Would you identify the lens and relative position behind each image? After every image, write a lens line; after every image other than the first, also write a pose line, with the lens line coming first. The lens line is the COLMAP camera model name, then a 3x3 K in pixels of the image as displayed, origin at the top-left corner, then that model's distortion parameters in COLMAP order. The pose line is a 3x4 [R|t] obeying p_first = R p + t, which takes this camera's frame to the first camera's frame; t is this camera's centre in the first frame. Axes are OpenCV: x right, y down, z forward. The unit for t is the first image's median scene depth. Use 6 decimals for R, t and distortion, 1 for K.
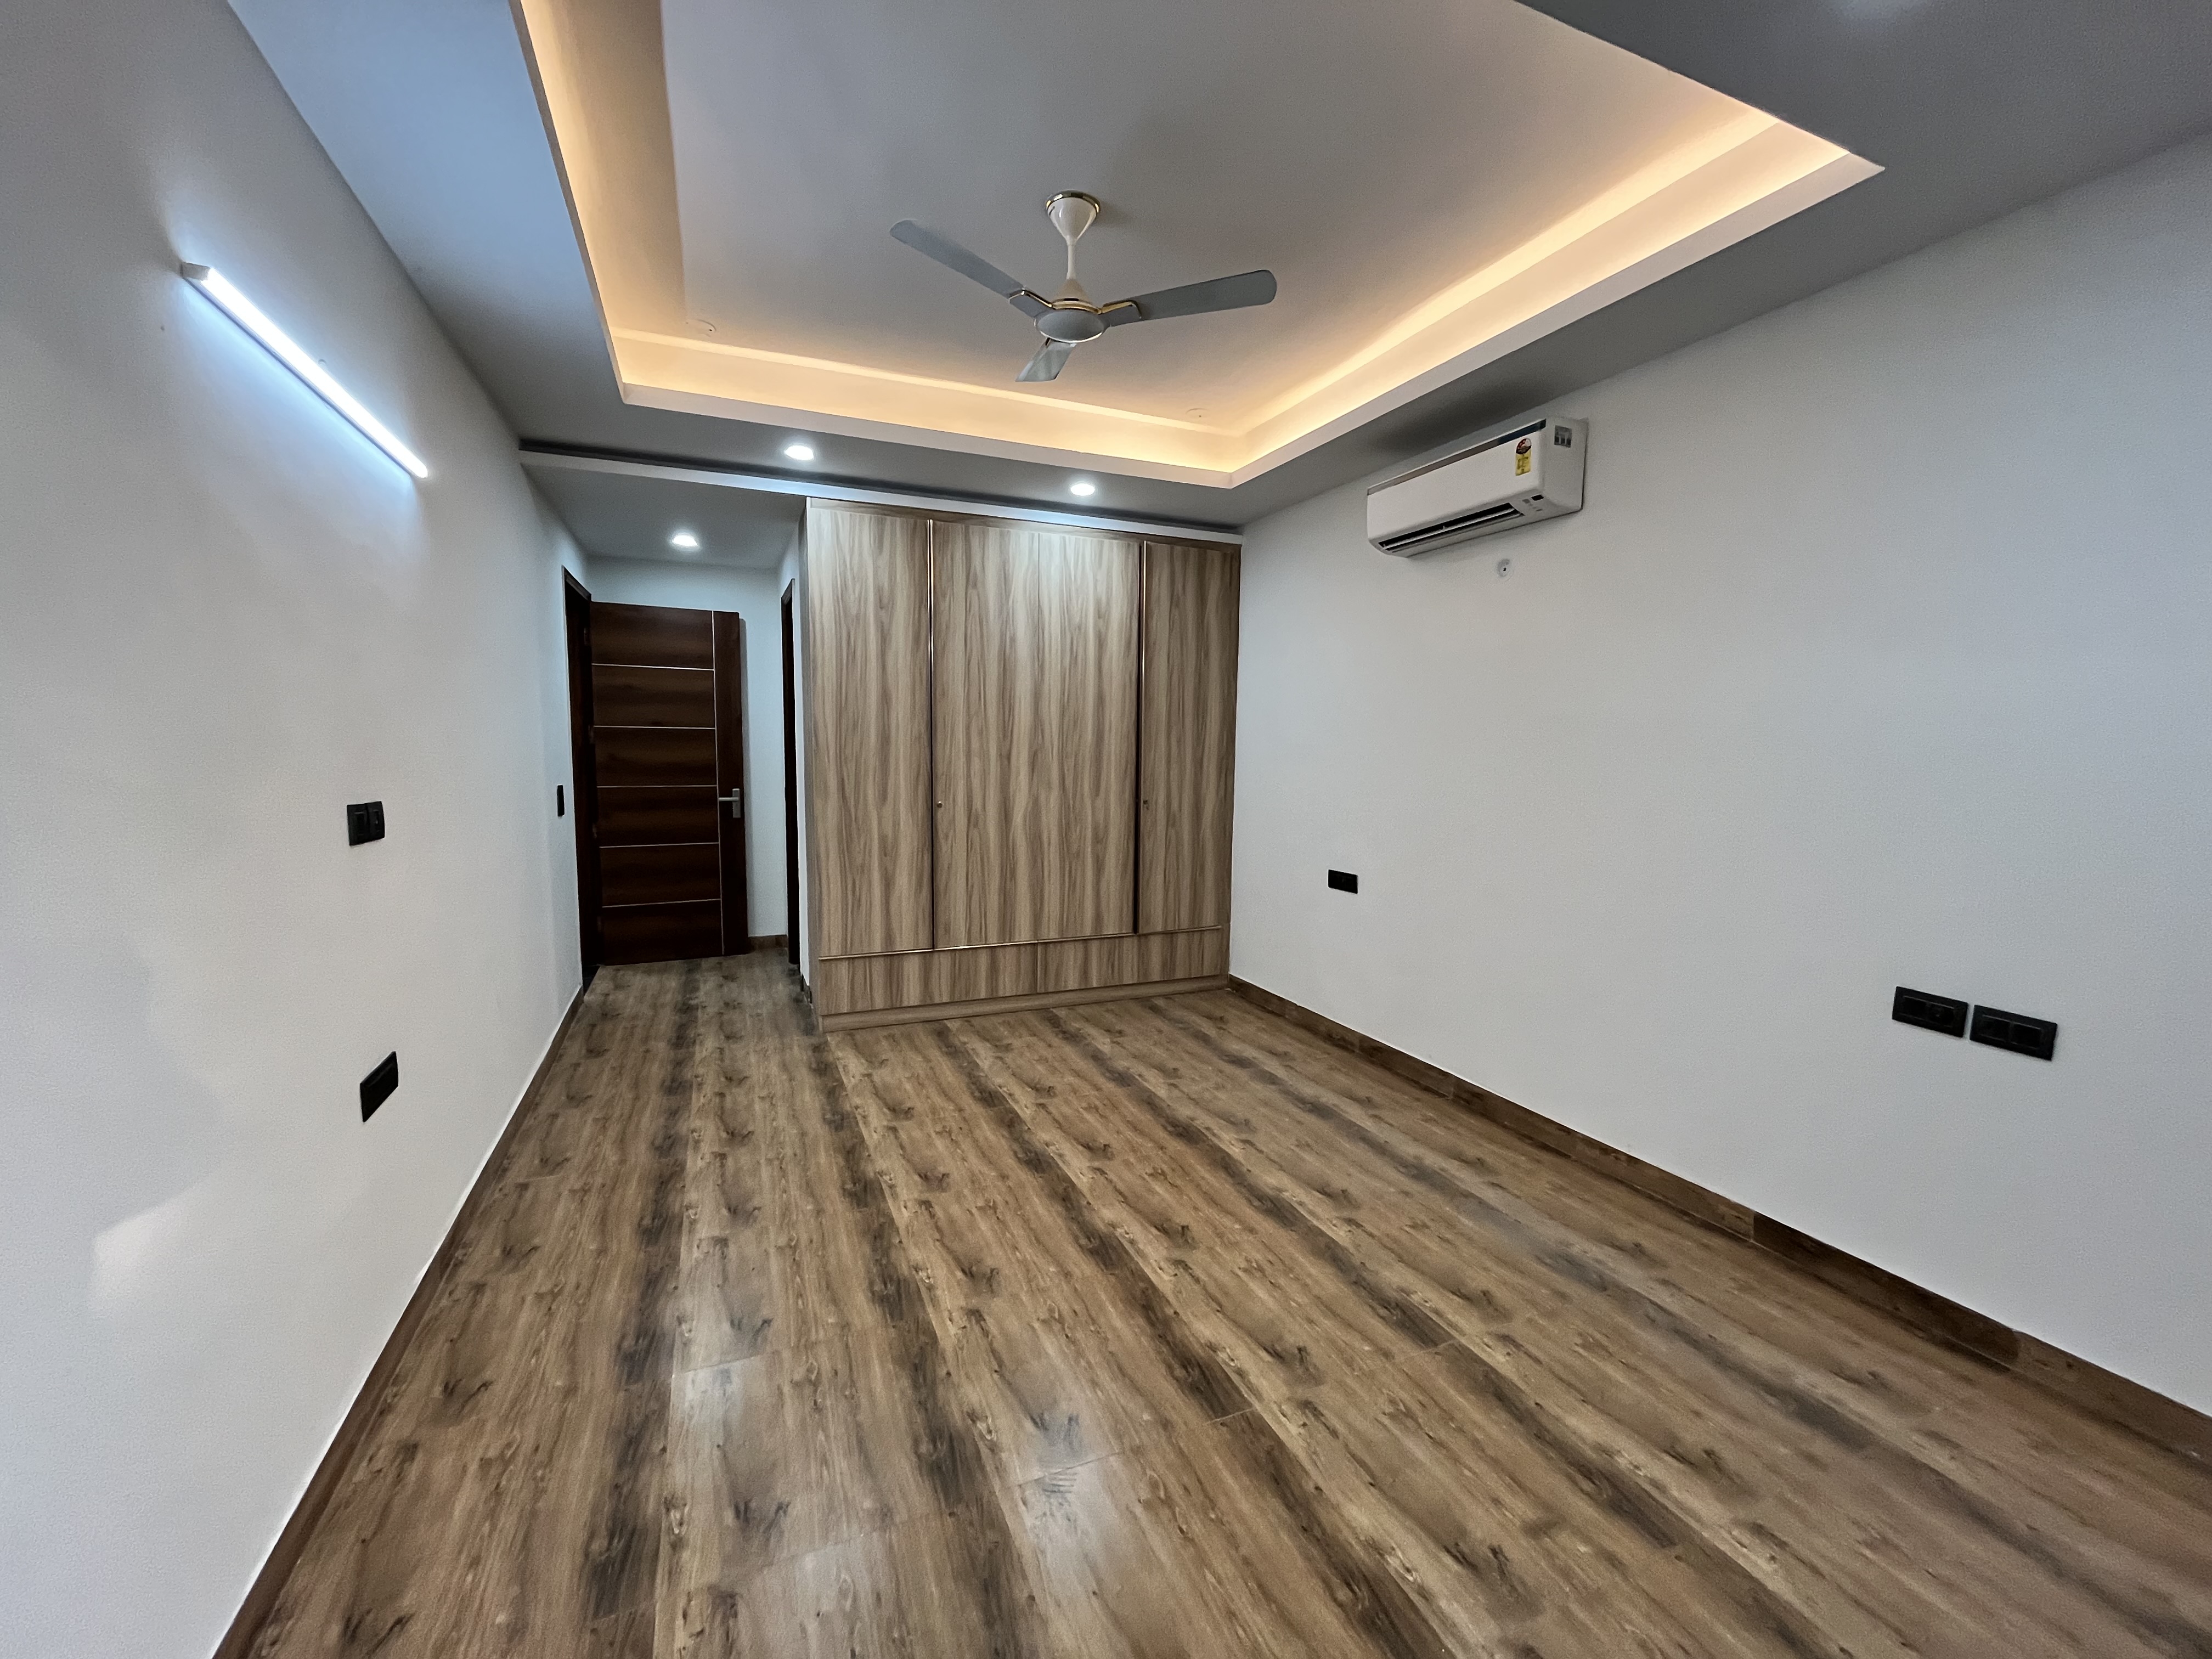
lens RADIAL K [[892.4, 0, 1098.7], [0, 892.4, 822.5], [0, 0, 1]] dist [-0.001075, 0.000147]
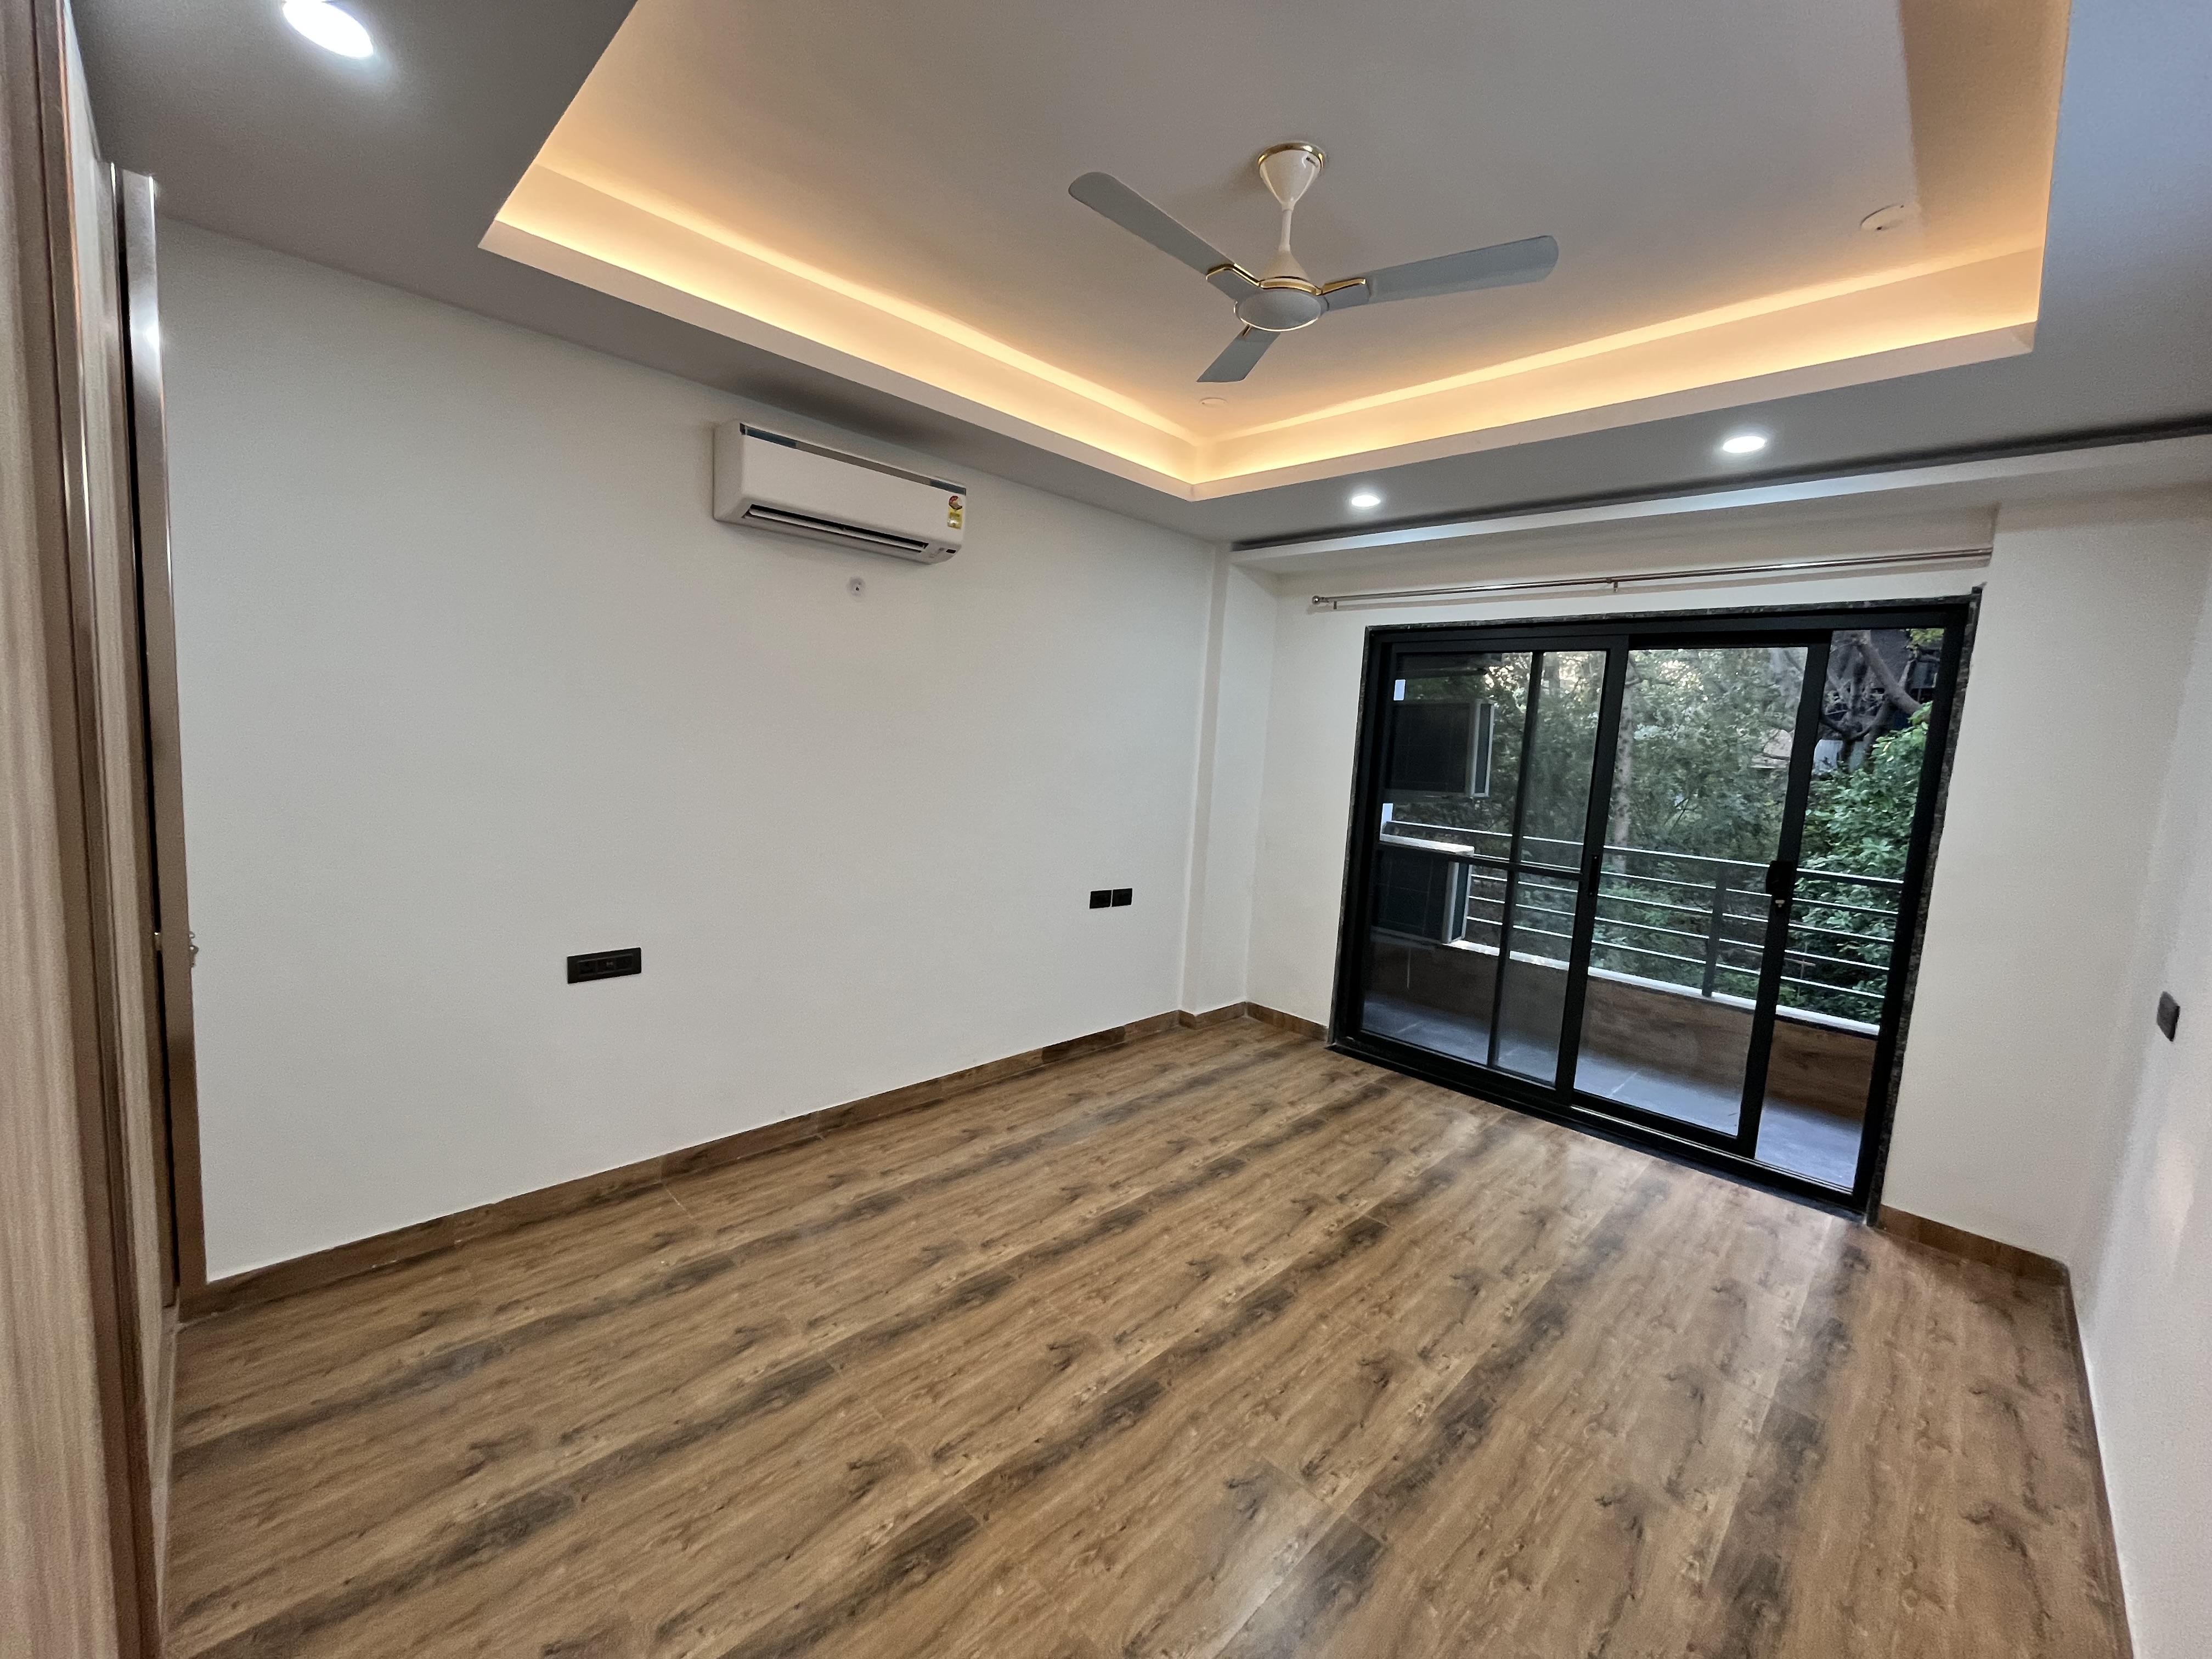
lens RADIAL K [[892.4, 0, 1105.1], [0, 892.4, 826.9], [0, 0, 1]] dist [-0.001075, 0.000147]
pose [[-0.377615, -0.129662, 0.916839, -0.700112], [0.018688, 0.988879, 0.147547, -0.192166], [-0.925774, 0.072850, -0.370992, 1.335016]]
